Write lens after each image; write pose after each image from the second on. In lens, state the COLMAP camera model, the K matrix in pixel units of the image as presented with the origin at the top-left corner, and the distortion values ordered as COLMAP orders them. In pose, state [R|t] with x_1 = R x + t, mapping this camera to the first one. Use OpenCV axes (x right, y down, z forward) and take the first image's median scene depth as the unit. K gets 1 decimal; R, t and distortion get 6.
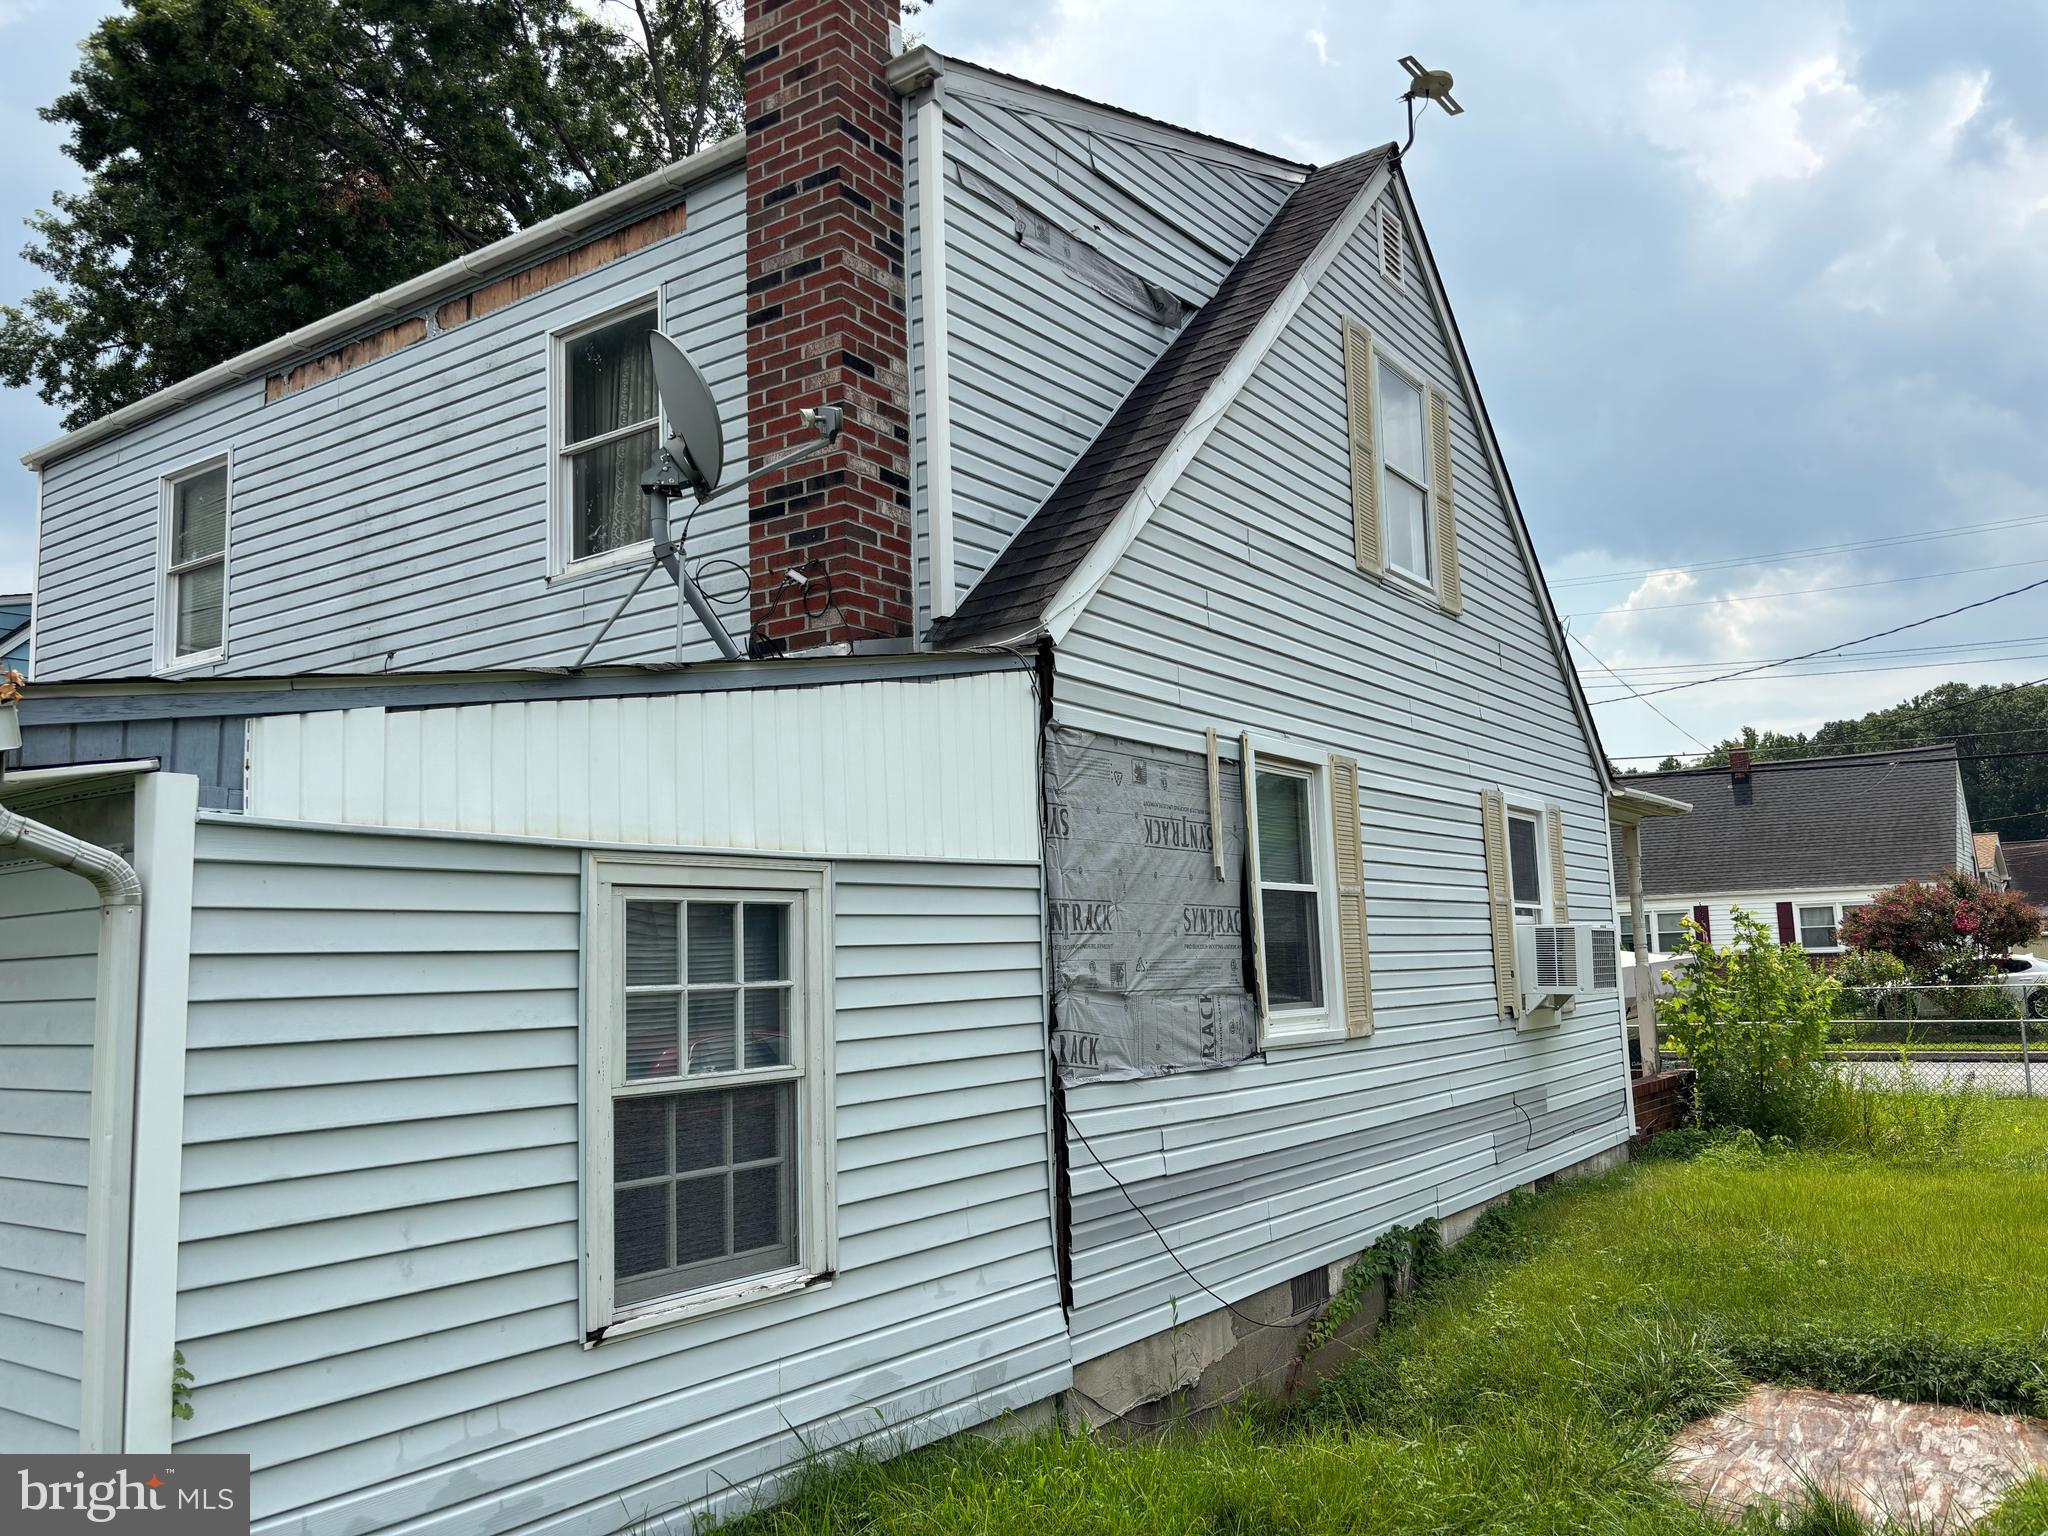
lens RADIAL K [[1539.7, 0, 1013.5], [0, 1539.7, 775.9], [0, 0, 1]] dist [0.045288, -0.056402]
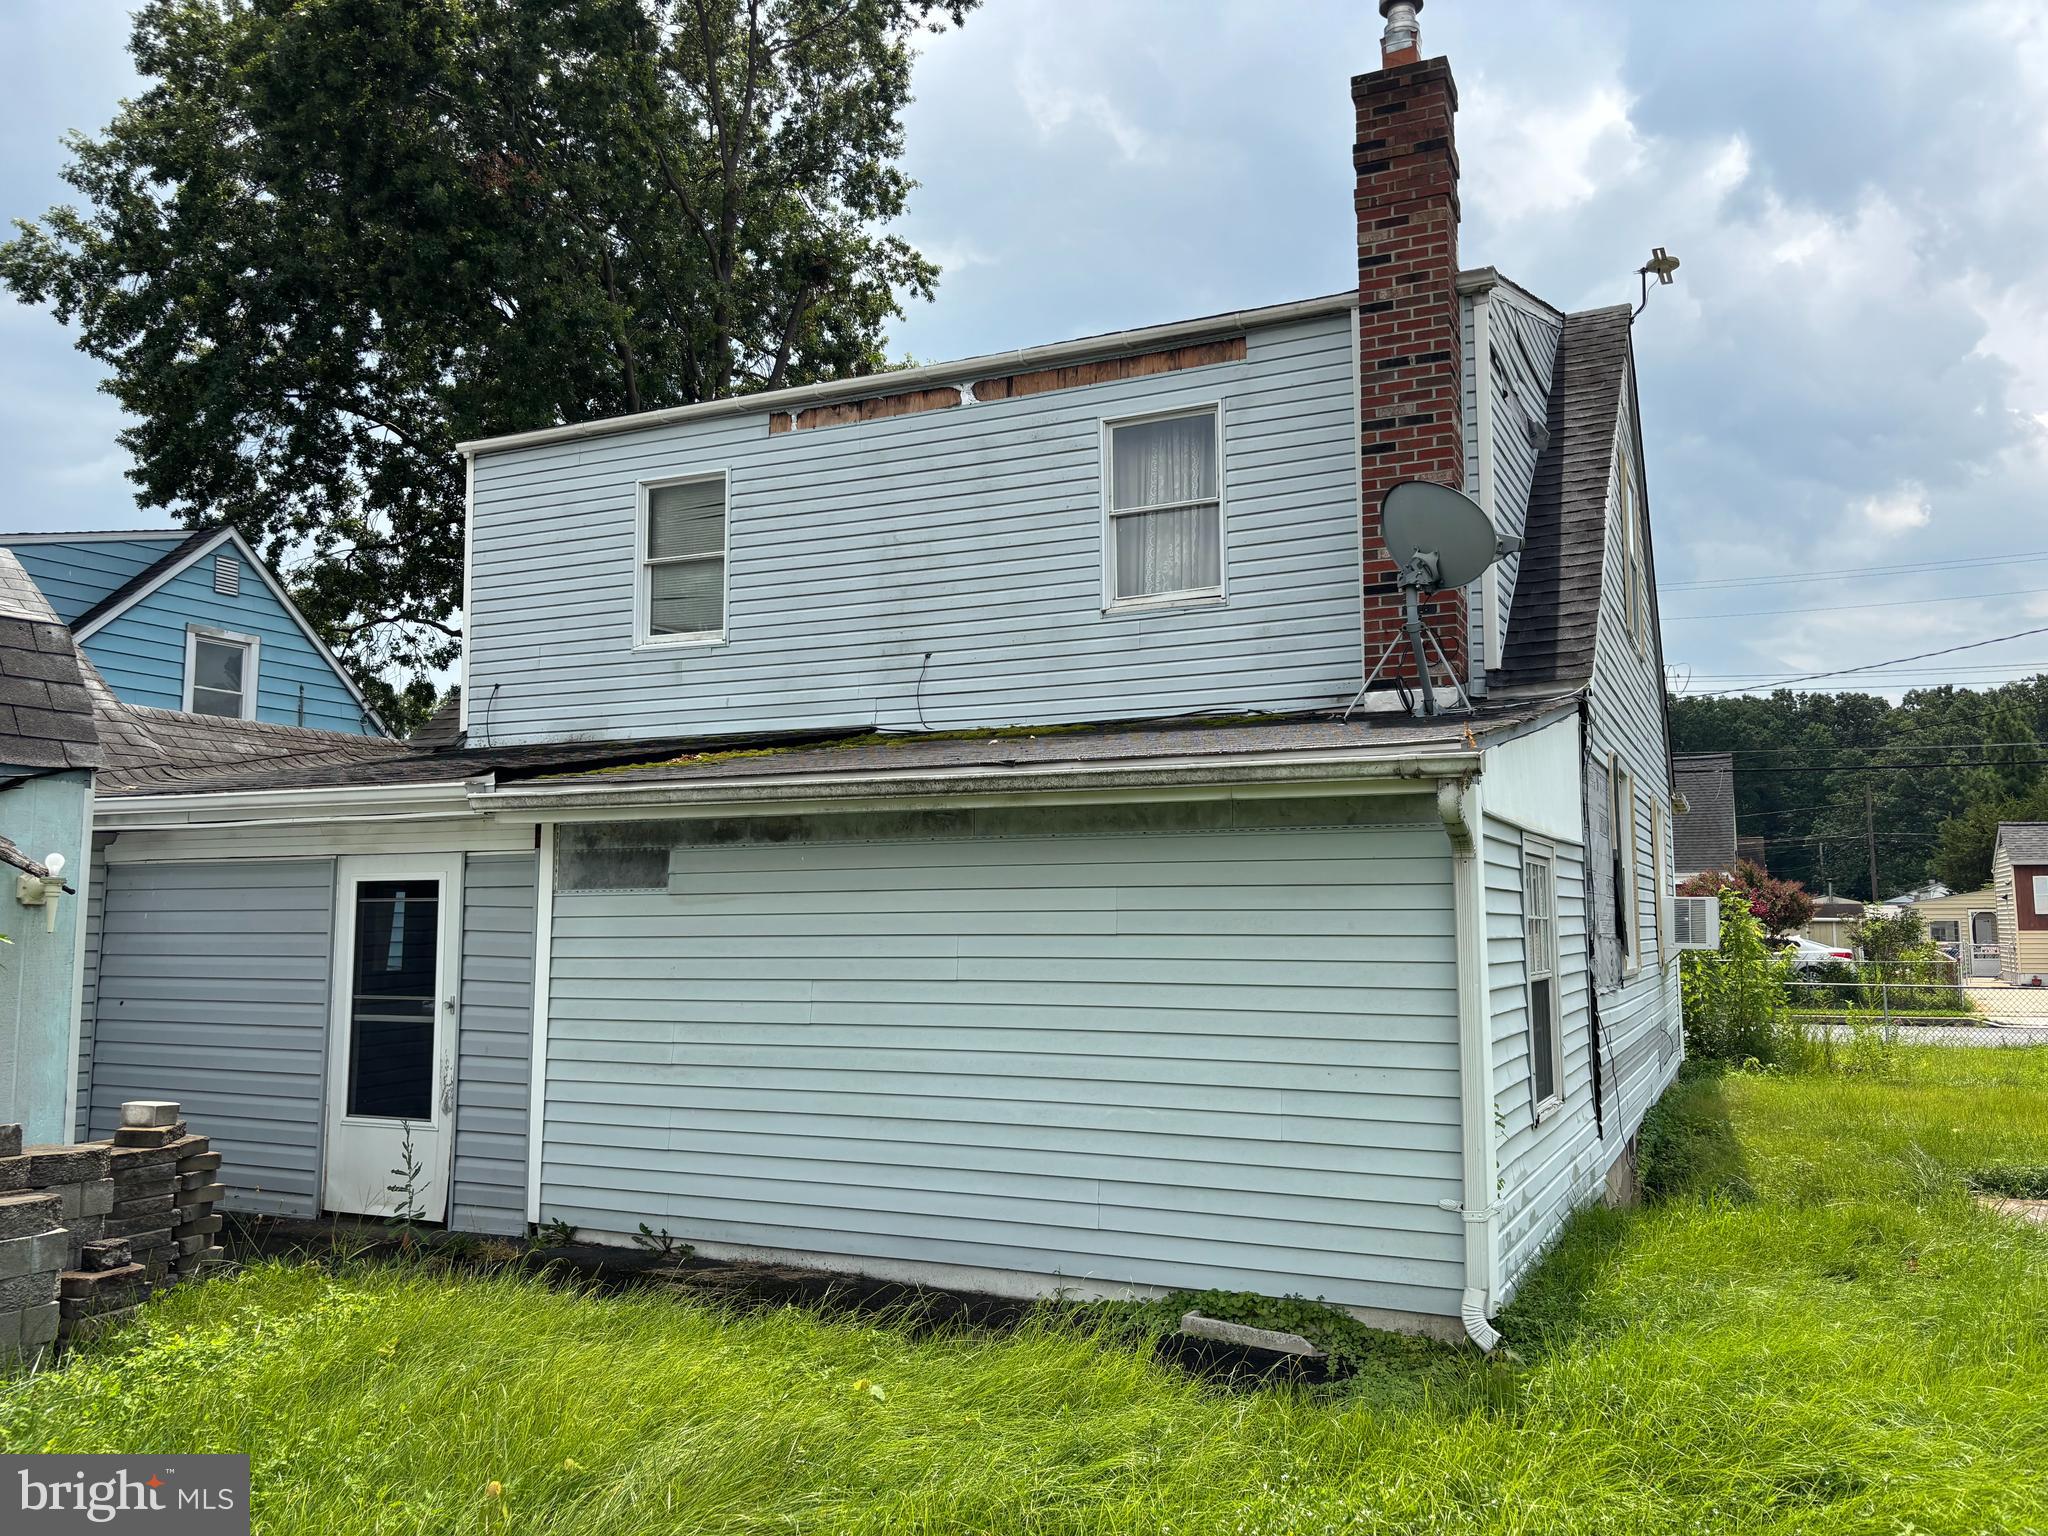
lens RADIAL K [[1539.7, 0, 1013.5], [0, 1539.7, 775.9], [0, 0, 1]] dist [0.045288, -0.056402]
pose [[0.986849, 0.045503, 0.155110, -0.460138], [-0.049535, 0.998525, 0.022230, -0.008842], [-0.153870, -0.029621, 0.987647, -0.233436]]
